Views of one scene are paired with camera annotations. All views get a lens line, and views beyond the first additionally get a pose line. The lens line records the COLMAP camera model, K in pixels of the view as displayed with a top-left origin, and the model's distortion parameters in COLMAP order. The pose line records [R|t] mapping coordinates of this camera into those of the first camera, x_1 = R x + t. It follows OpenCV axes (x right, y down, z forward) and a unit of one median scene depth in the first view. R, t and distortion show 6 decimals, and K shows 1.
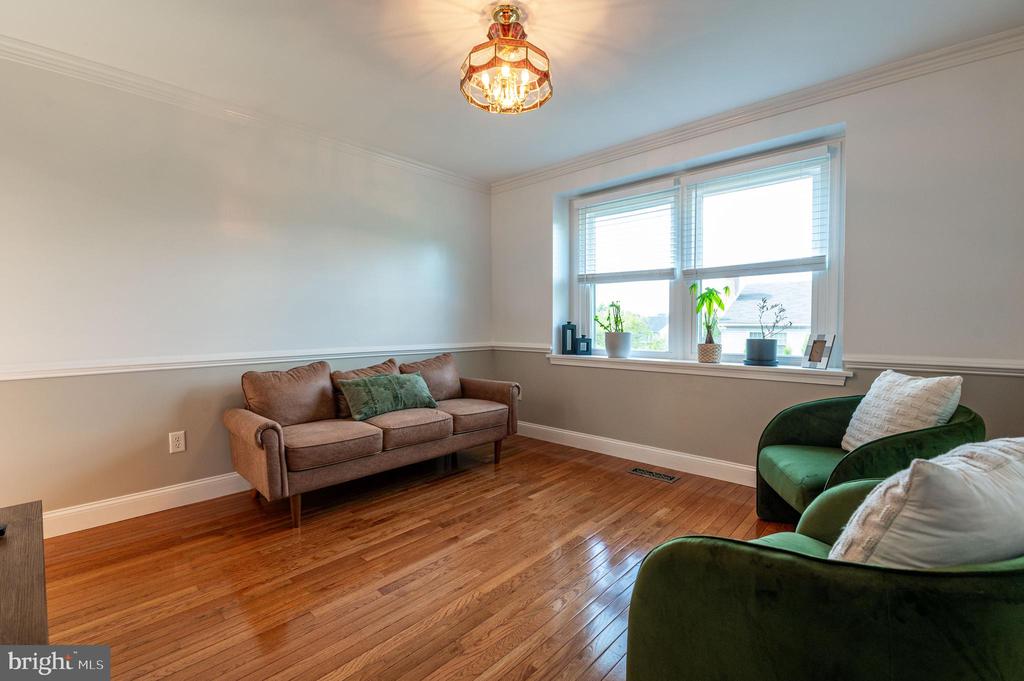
lens RADIAL K [[446.5, 0, 514.2], [0, 446.5, 341.4], [0, 0, 1]] dist [-0.003159, -0.000547]
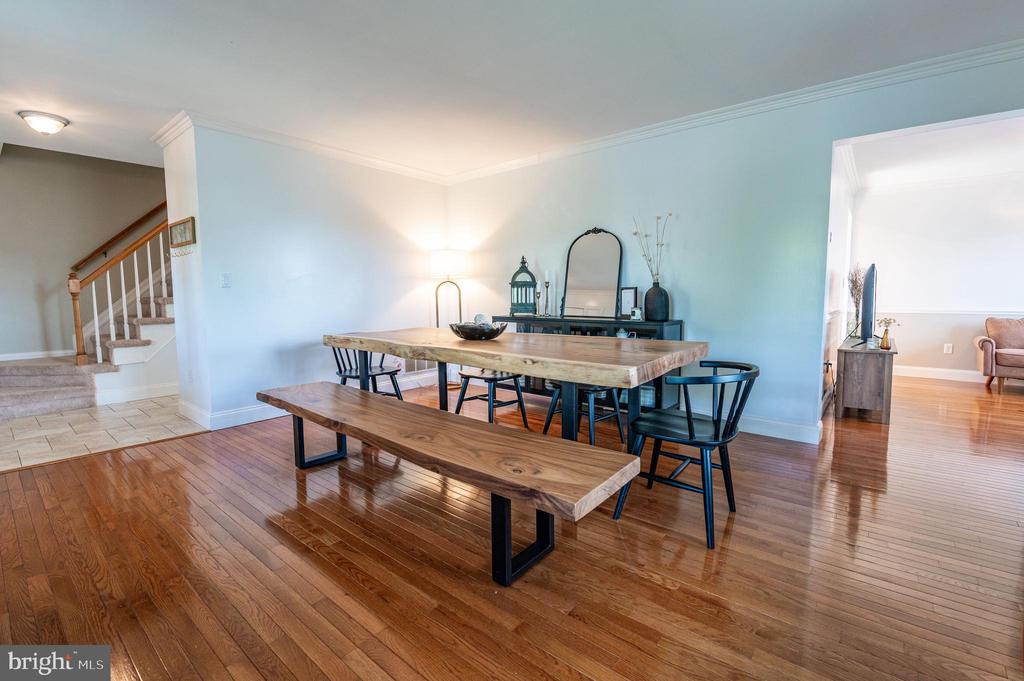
lens RADIAL K [[446.5, 0, 514.2], [0, 446.5, 341.4], [0, 0, 1]] dist [-0.003159, -0.000547]
pose [[0.061303, 0.115552, -0.991408, 0.834908], [-0.041711, 0.992705, 0.113124, 0.025590], [0.997247, 0.034418, 0.065675, -0.827194]]
